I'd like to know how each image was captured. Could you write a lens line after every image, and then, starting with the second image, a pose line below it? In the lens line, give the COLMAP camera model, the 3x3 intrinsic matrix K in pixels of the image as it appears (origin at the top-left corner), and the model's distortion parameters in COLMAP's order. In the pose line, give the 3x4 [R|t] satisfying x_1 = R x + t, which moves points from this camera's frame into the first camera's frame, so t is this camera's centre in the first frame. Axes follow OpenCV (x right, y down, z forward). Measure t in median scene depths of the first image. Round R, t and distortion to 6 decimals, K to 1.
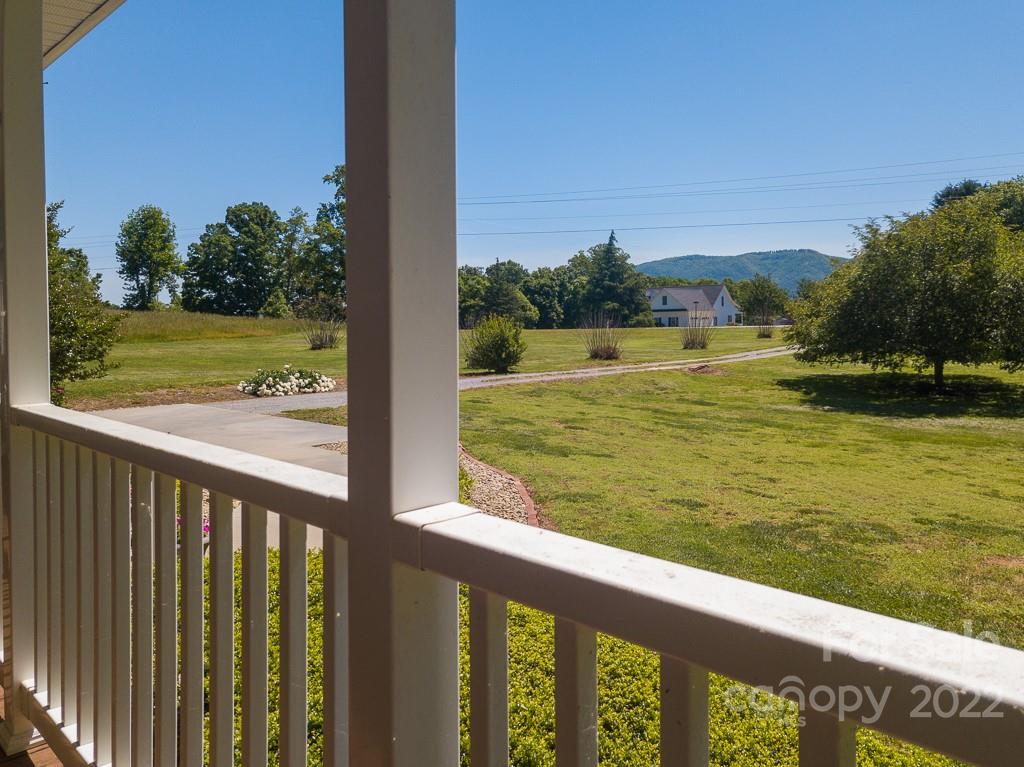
lens RADIAL K [[806.9, 0, 511.0], [0, 806.9, 338.2], [0, 0, 1]] dist [0.010331, 0.003574]
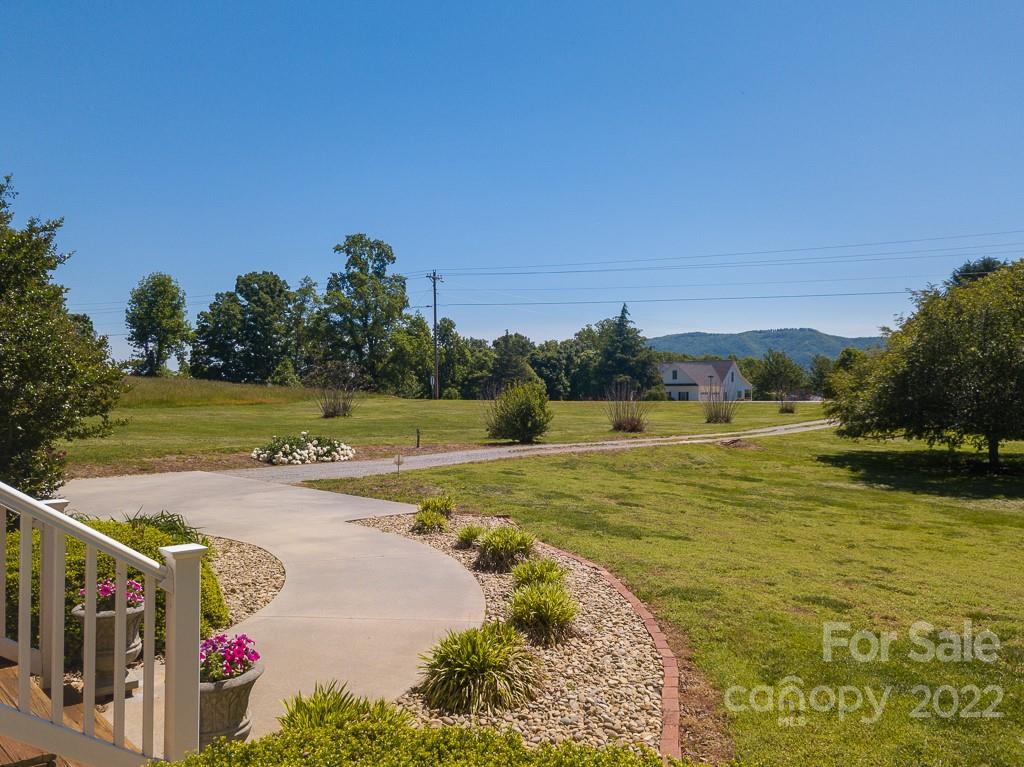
lens RADIAL K [[785.5, 0, 505.9], [0, 785.5, 397.5], [0, 0, 1]] dist [0.012298, -0.001670]
pose [[0.999888, 0.014762, -0.002287, -0.033167], [-0.014803, 0.999704, -0.019300, 0.006221], [0.002002, 0.019332, 0.999811, 0.068012]]
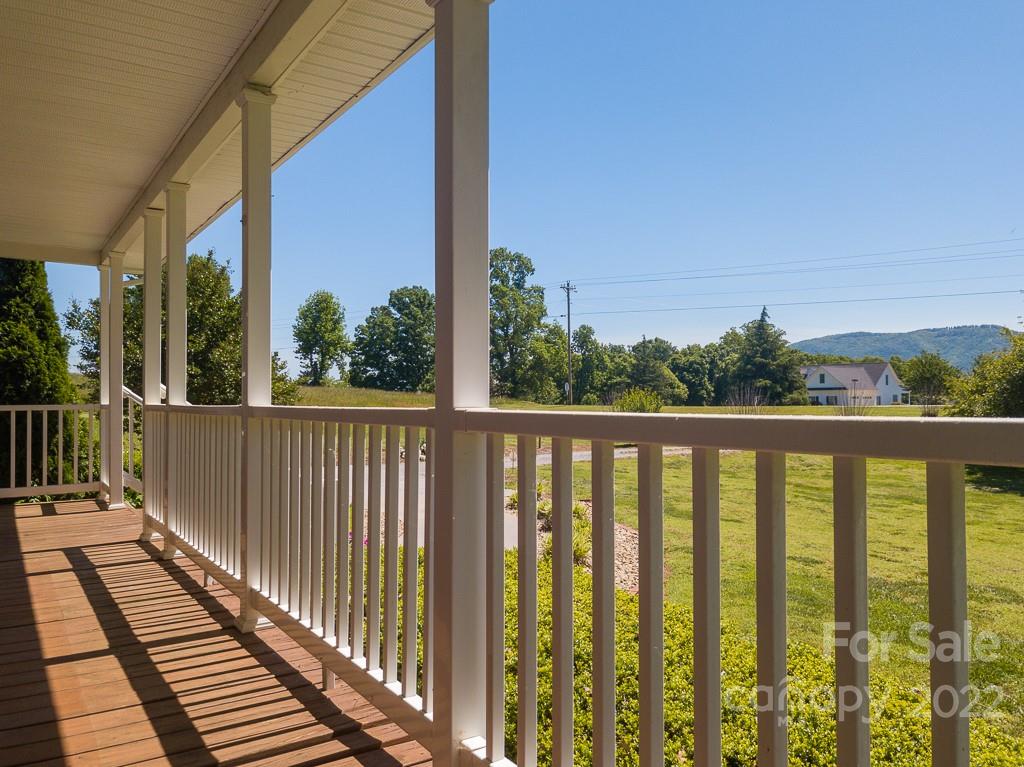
lens RADIAL K [[801.8, 0, 502.4], [0, 801.8, 385.2], [0, 0, 1]] dist [0.065474, -0.109185]
pose [[0.980640, 0.004696, -0.195763, 0.012741], [-0.012581, 0.999158, -0.039055, 0.007802], [0.195415, 0.040762, 0.979873, -0.035460]]
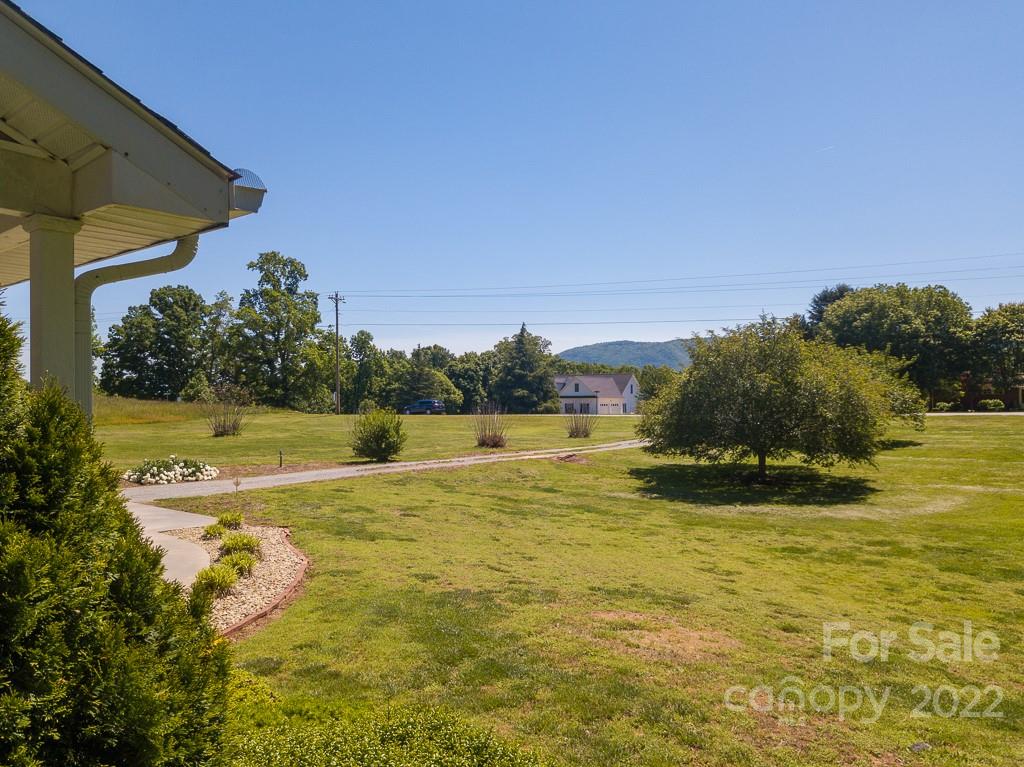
lens RADIAL K [[812.7, 0, 520.1], [0, 812.7, 376.0], [0, 0, 1]] dist [0.032113, 0.005468]
pose [[0.997316, 0.012591, 0.072131, 0.088002], [-0.008989, 0.998706, -0.050049, -0.018183], [-0.072668, 0.049267, 0.996139, -0.111845]]
